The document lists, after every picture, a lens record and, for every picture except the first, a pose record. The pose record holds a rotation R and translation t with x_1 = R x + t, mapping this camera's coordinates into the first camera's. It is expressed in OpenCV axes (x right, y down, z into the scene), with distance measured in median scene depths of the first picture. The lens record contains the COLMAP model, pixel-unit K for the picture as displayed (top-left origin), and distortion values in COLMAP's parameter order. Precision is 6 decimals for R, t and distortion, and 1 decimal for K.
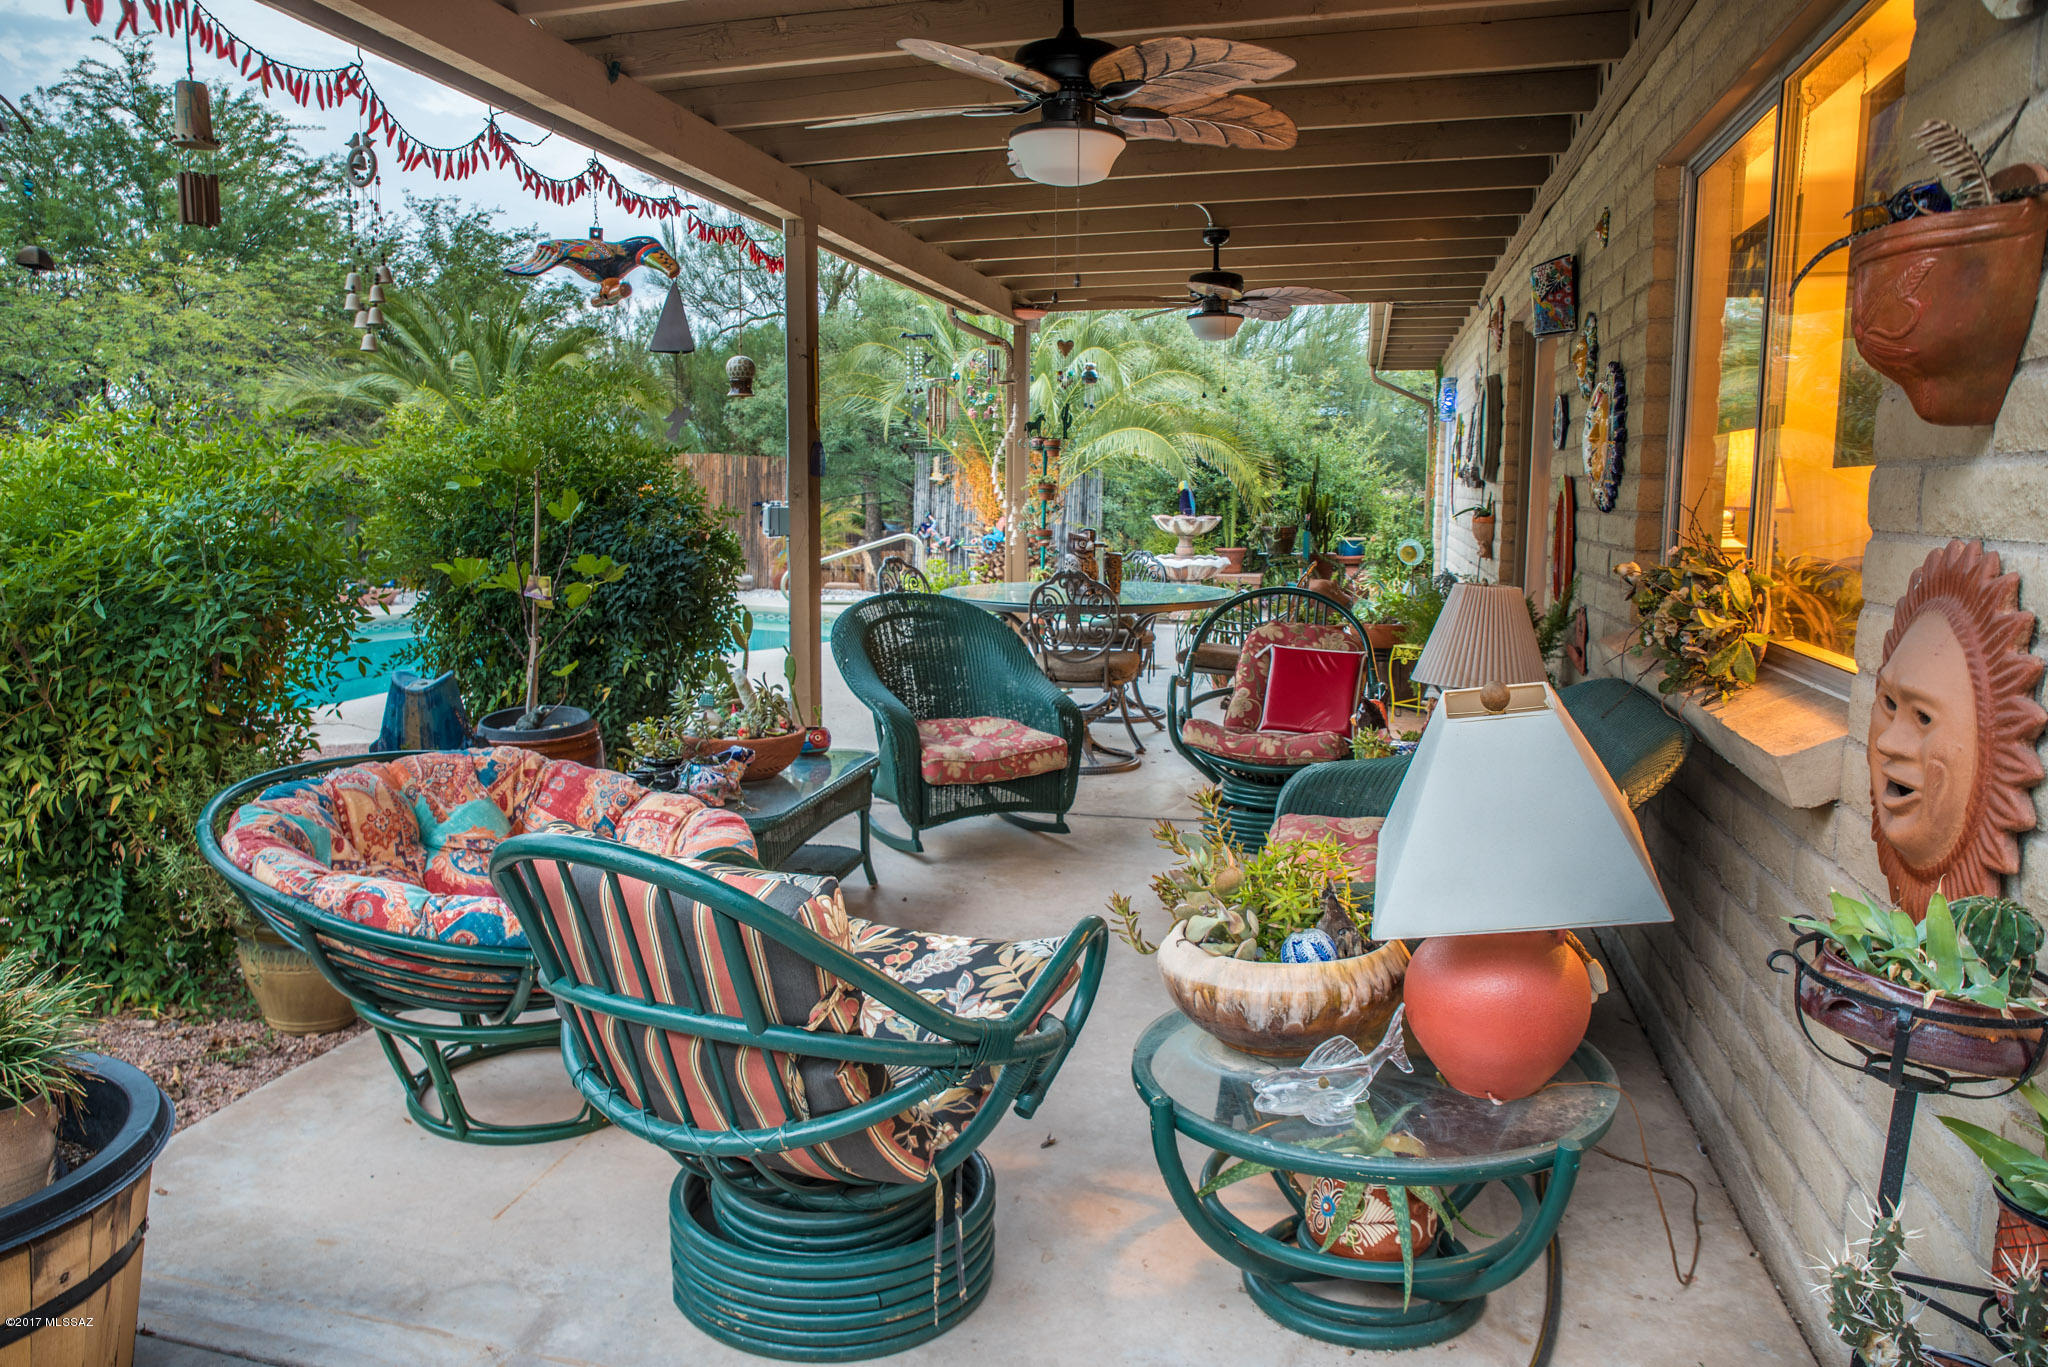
lens RADIAL K [[1449.3, 0, 1029.2], [0, 1449.3, 693.1], [0, 0, 1]] dist [-0.123106, 0.098506]
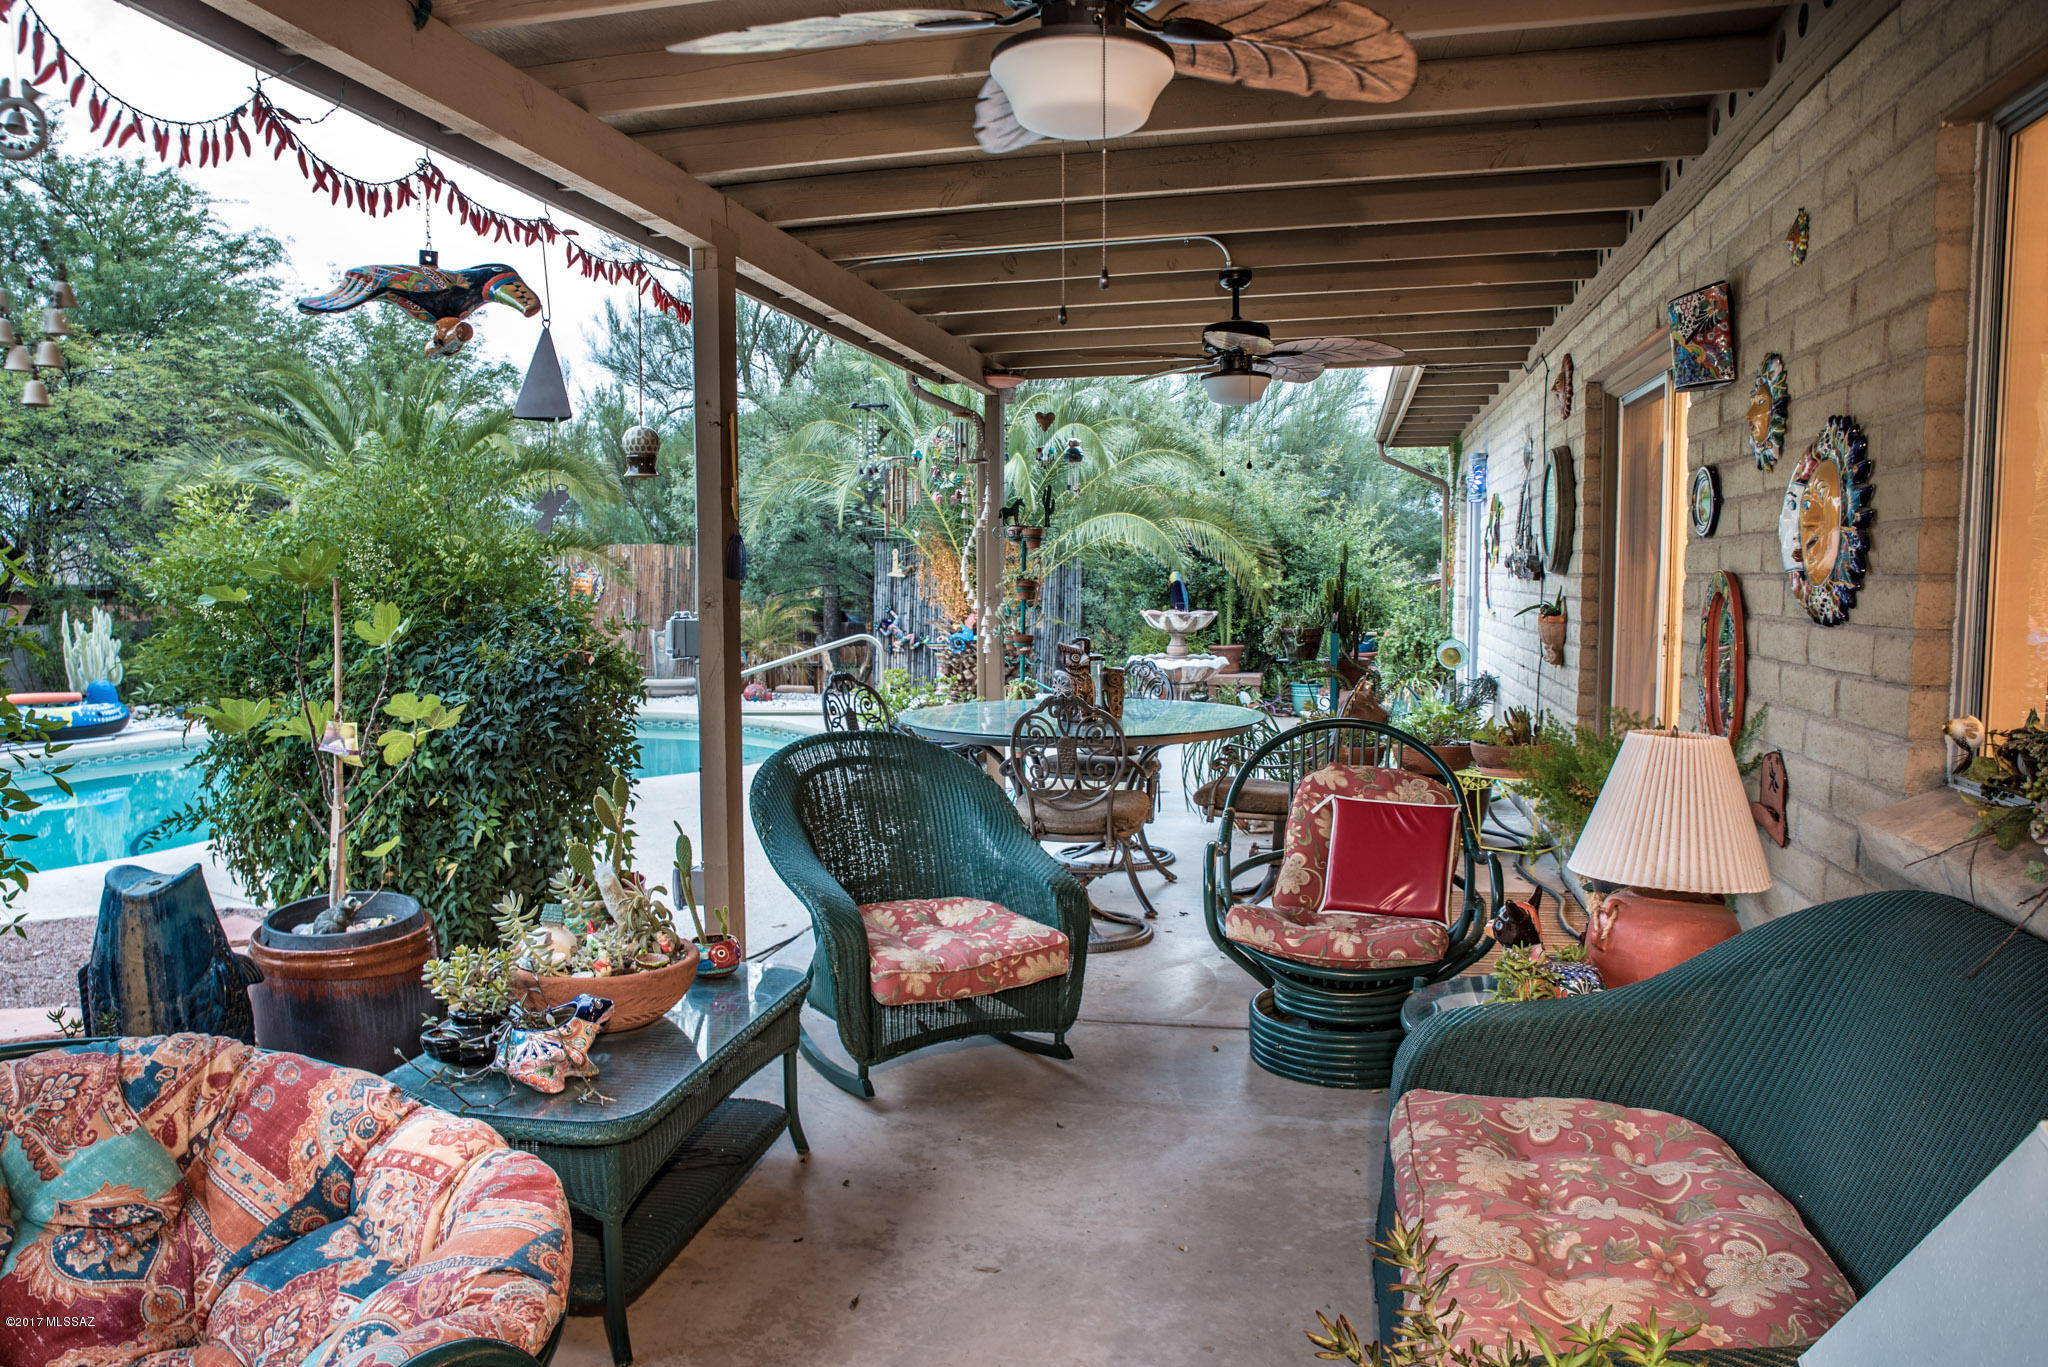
lens RADIAL K [[1449.3, 0, 1029.2], [0, 1449.3, 693.1], [0, 0, 1]] dist [-0.123106, 0.098506]
pose [[0.999695, -0.010001, 0.022567, -0.008639], [0.011294, 0.998256, -0.057942, -0.045043], [-0.021948, 0.058180, 0.998065, 0.241591]]
